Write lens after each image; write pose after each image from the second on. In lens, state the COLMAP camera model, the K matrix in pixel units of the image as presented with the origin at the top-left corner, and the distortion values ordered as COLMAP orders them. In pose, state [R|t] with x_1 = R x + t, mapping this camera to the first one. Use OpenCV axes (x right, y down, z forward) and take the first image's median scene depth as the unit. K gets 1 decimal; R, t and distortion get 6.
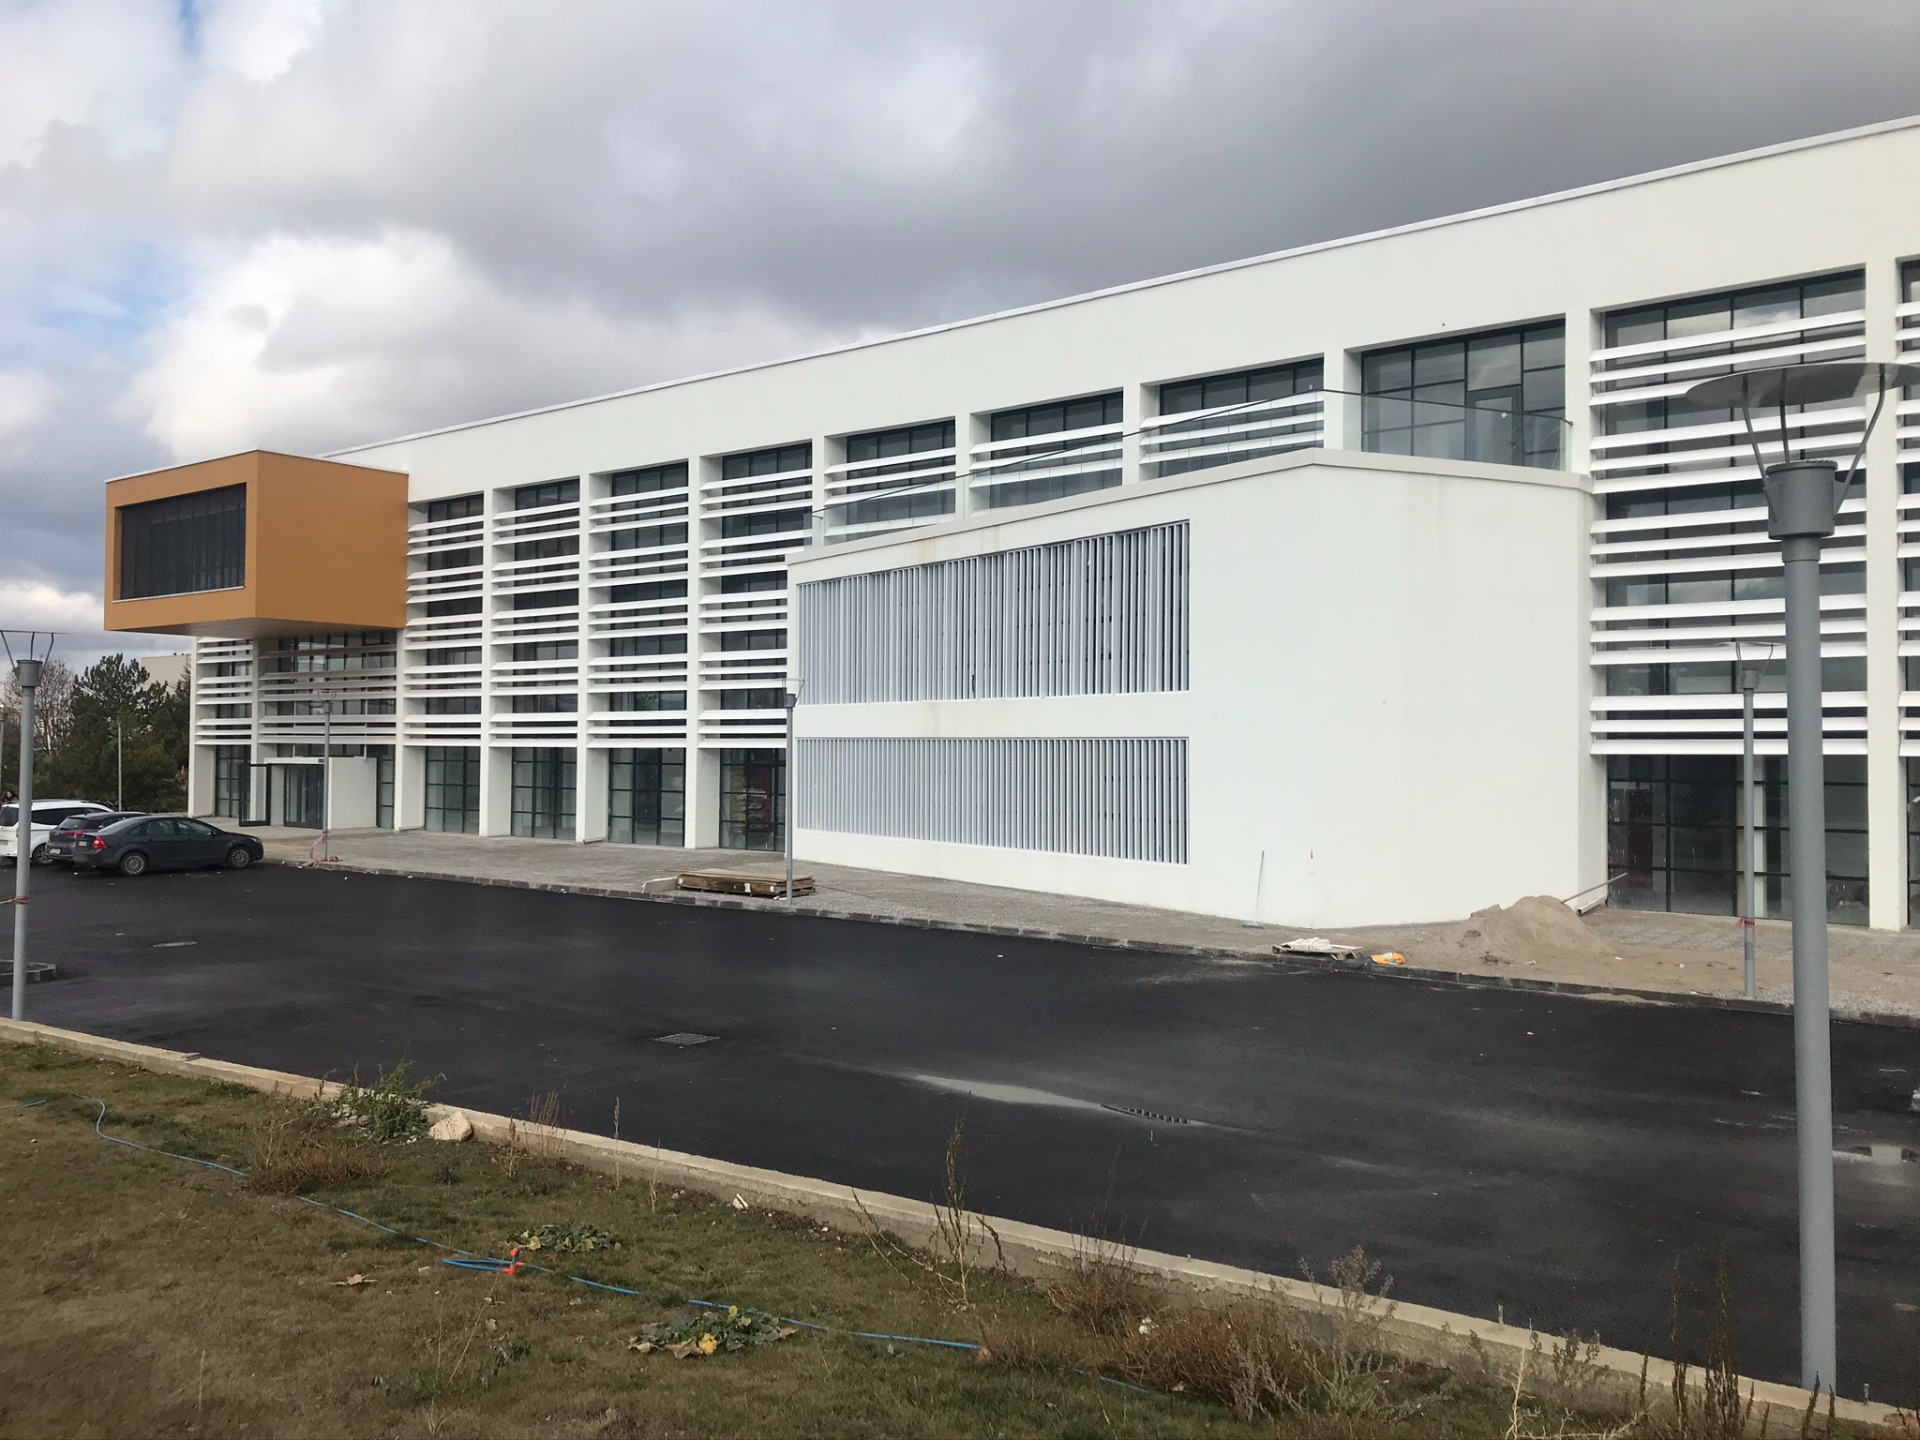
lens RADIAL K [[1519.9, 0, 960.0], [0, 1519.9, 720.0], [0, 0, 1]] dist [0.046087, 0.003169]
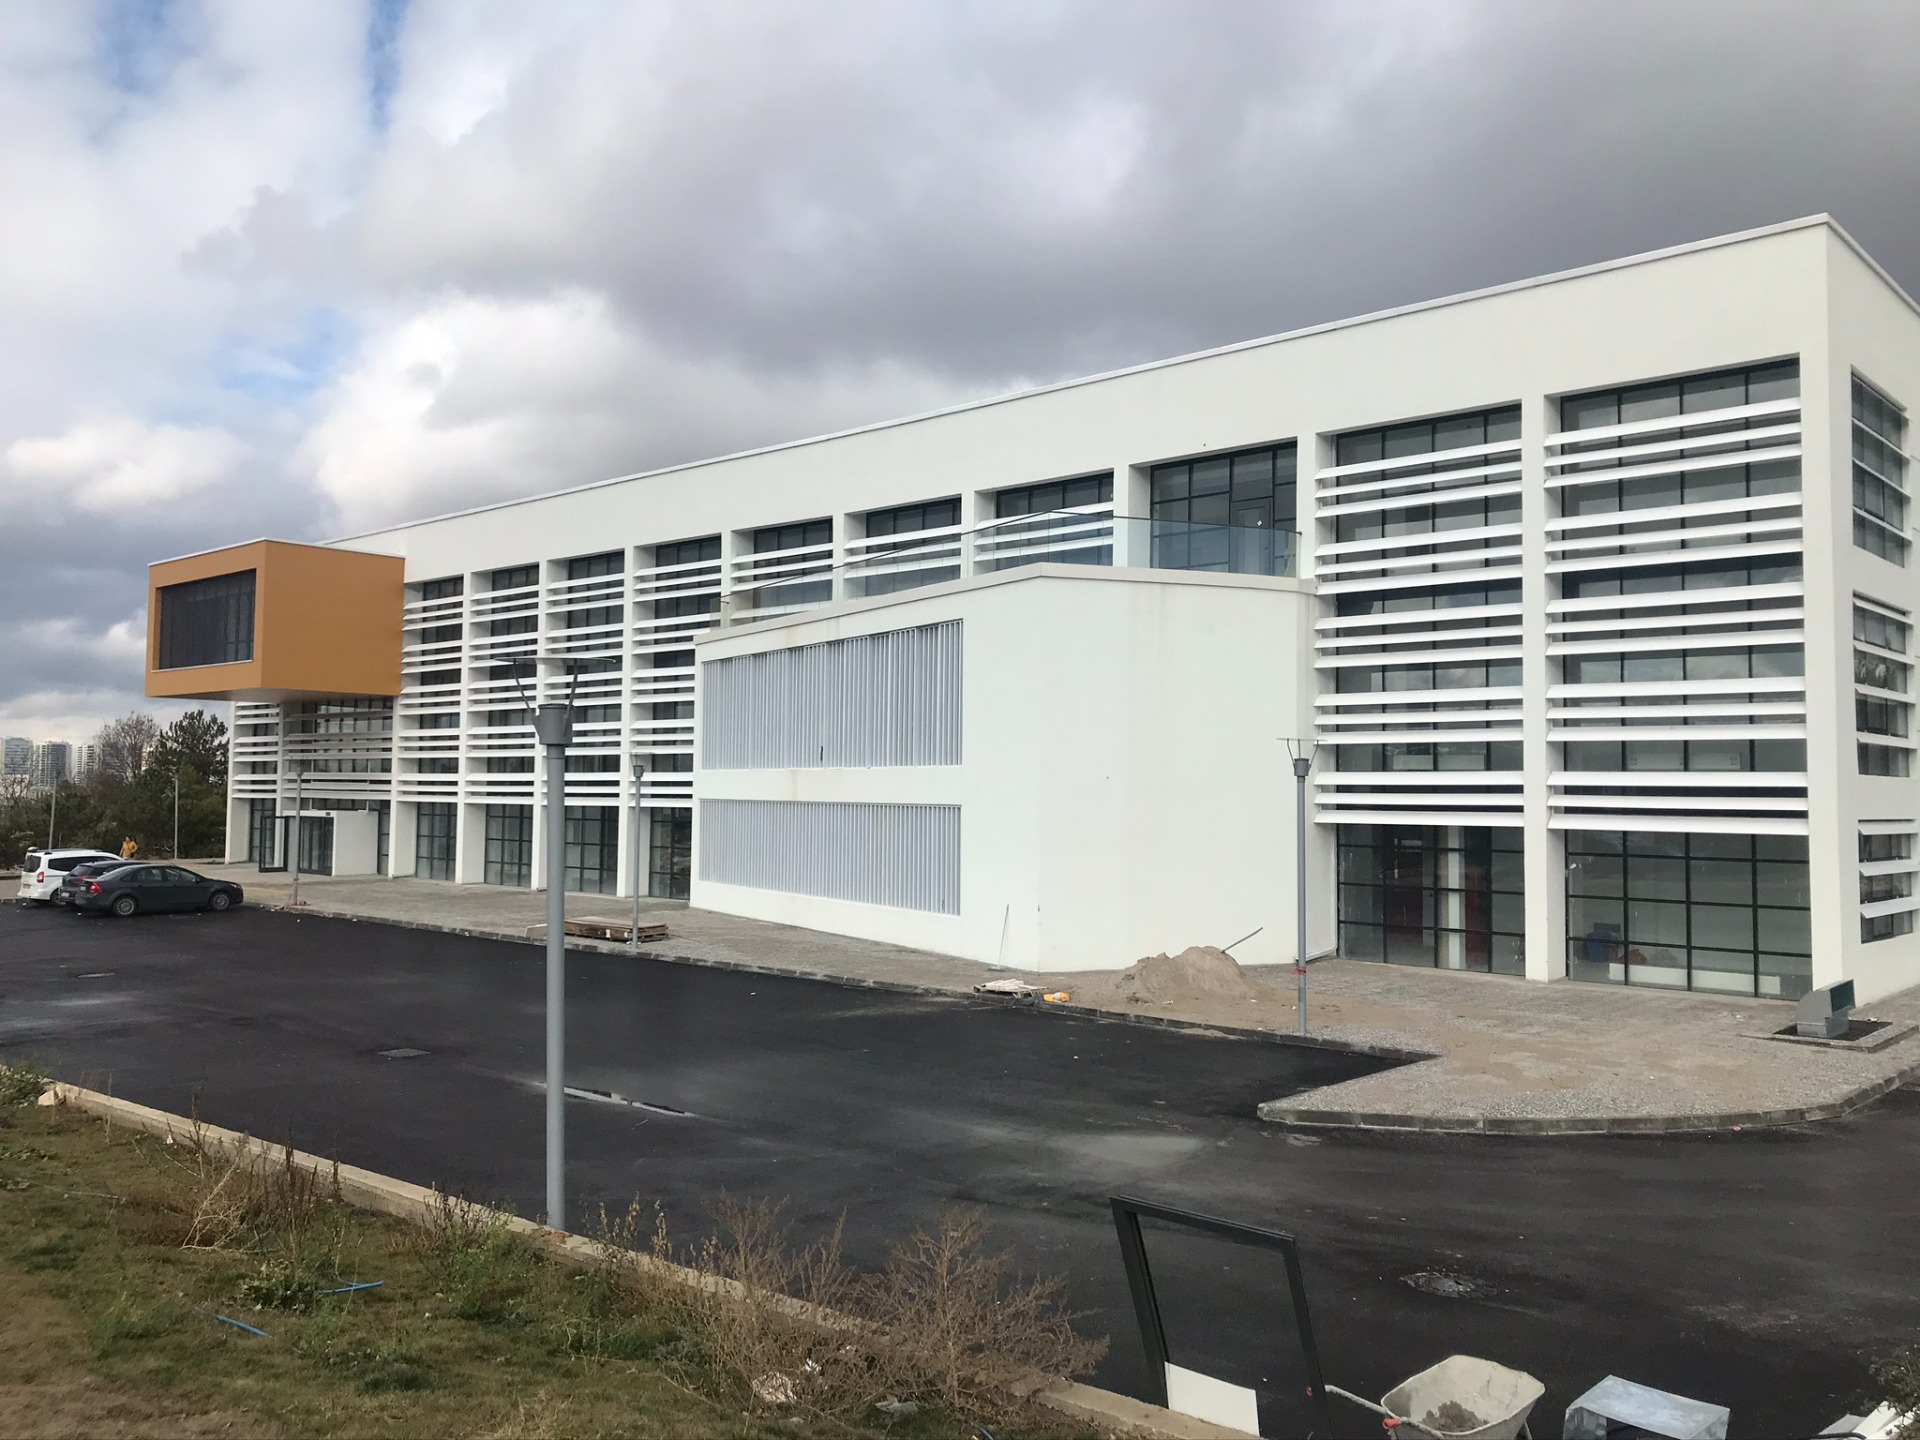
lens RADIAL K [[1573.9, 0, 960.0], [0, 1573.9, 720.0], [0, 0, 1]] dist [0.055740, -0.002977]
pose [[0.995098, 0.011134, -0.098264, 0.163180], [-0.015015, 0.999133, -0.038842, -0.003592], [0.097746, 0.040127, 0.994402, -0.111586]]
